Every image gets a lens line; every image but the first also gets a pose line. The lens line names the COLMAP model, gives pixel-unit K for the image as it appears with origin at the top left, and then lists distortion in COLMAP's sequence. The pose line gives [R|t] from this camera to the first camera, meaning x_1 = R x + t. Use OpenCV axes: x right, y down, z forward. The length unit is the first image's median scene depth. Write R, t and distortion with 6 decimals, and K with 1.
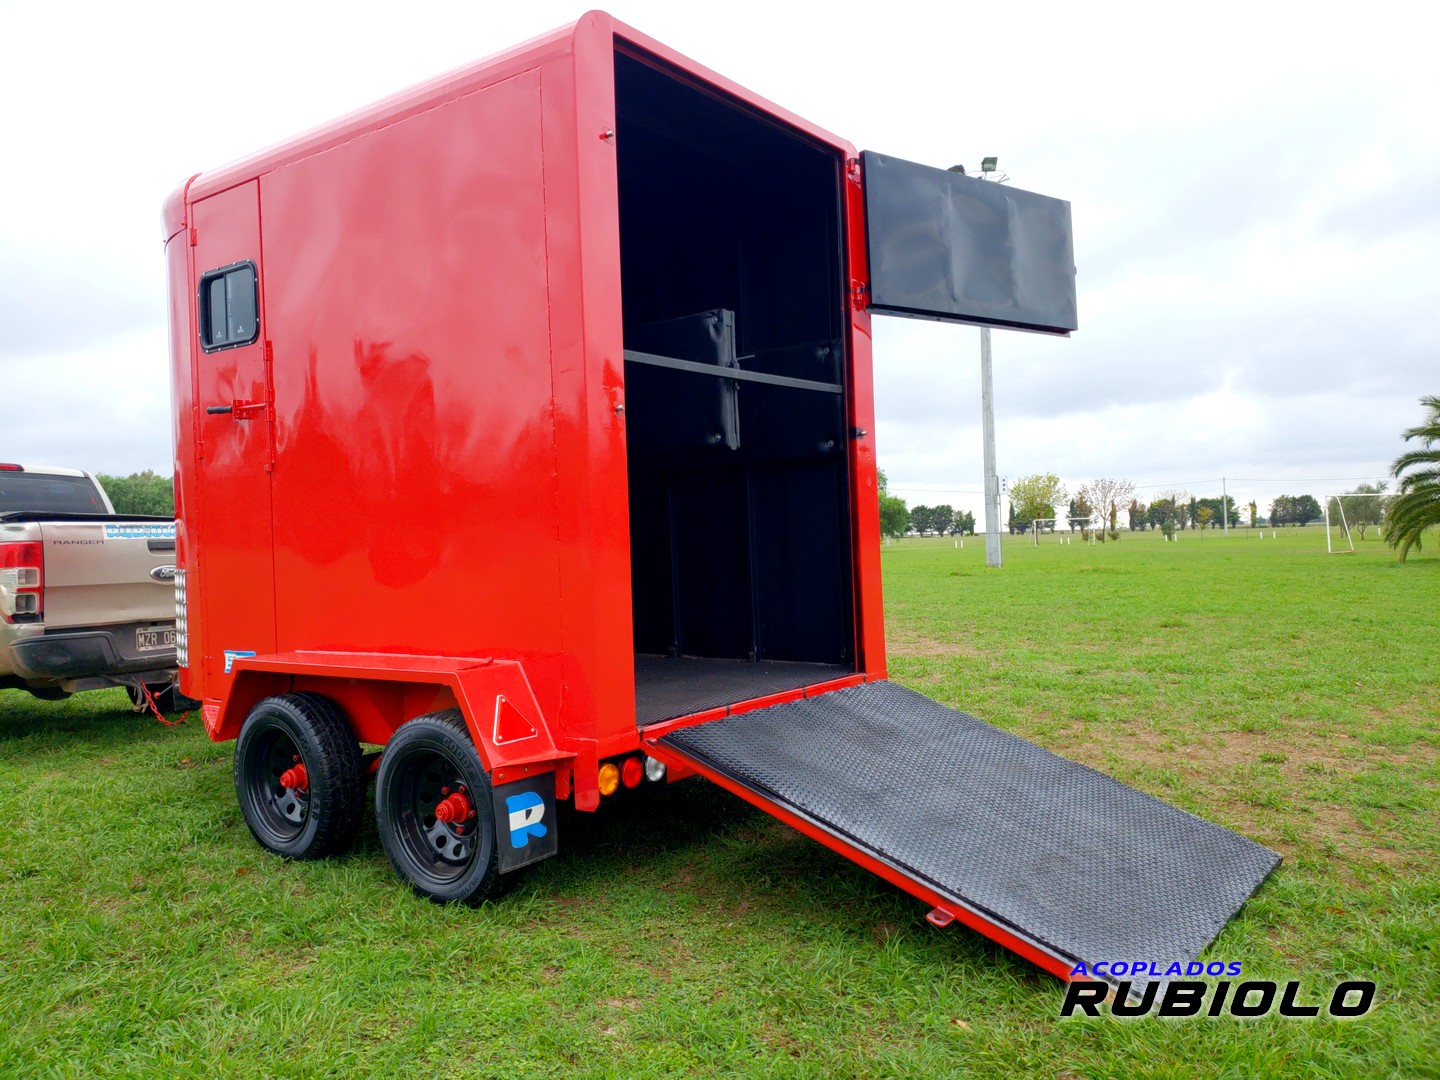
lens RADIAL K [[1099.2, 0, 720.0], [0, 1099.2, 540.0], [0, 0, 1]] dist [0.081621, -0.145204]
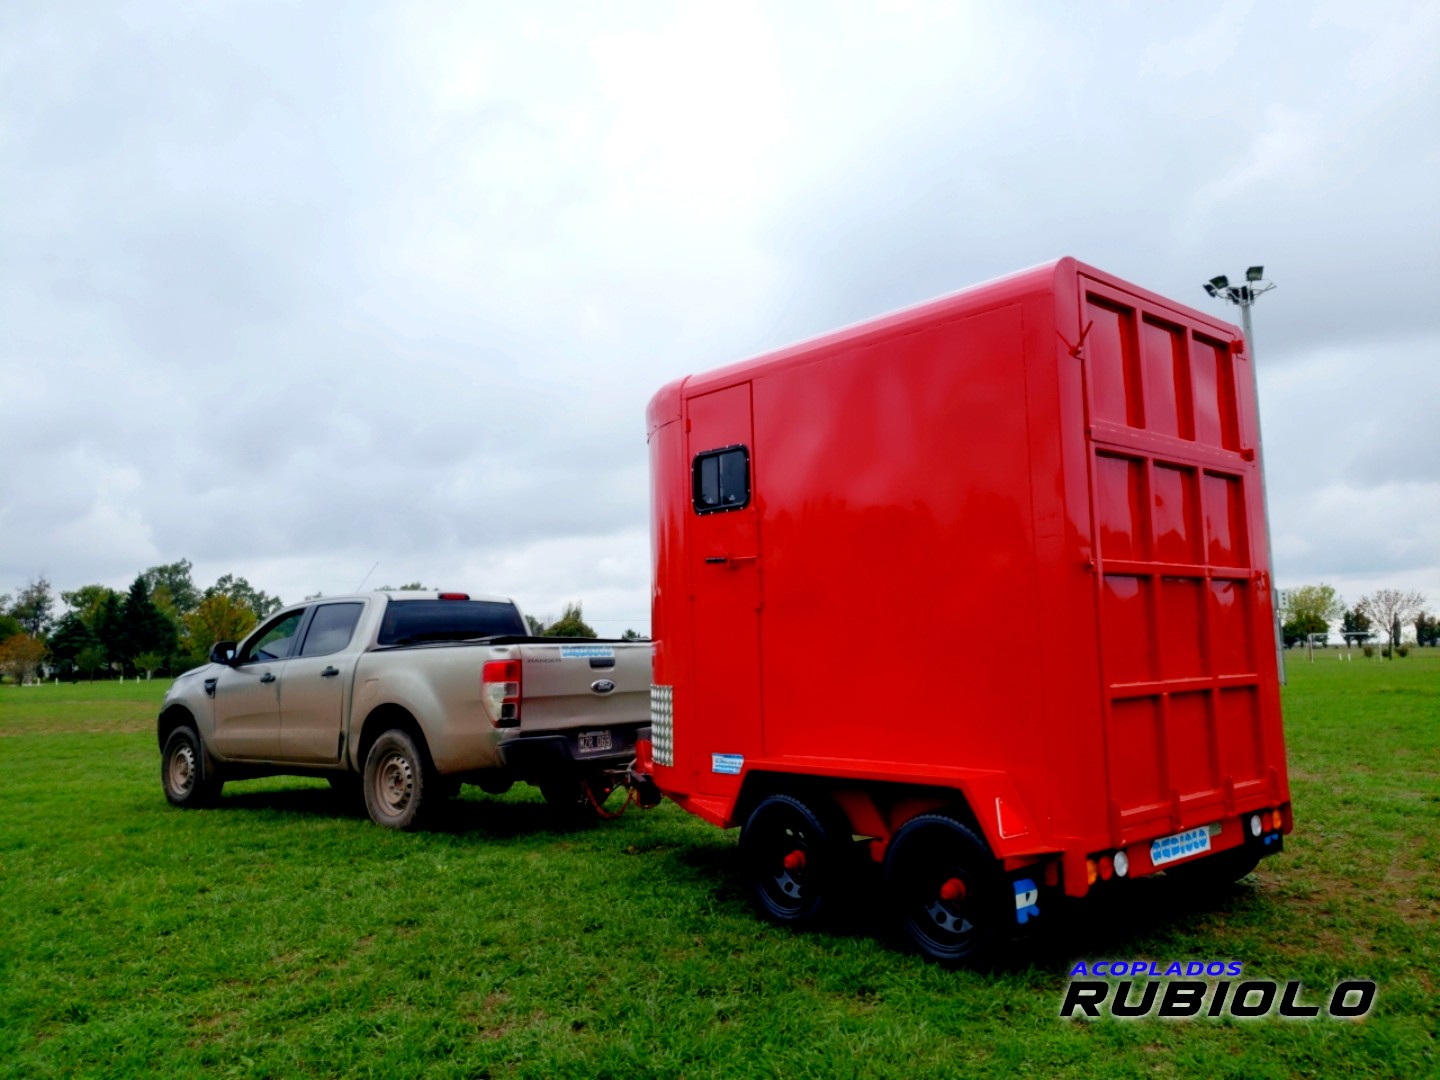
lens RADIAL K [[1133.1, 0, 720.0], [0, 1133.1, 540.0], [0, 0, 1]] dist [0.119758, -0.119028]
pose [[0.986127, -0.008840, -0.165755, -0.182802], [-0.006551, 0.995730, -0.092079, -0.016815], [0.165861, 0.091887, 0.981859, -0.217573]]
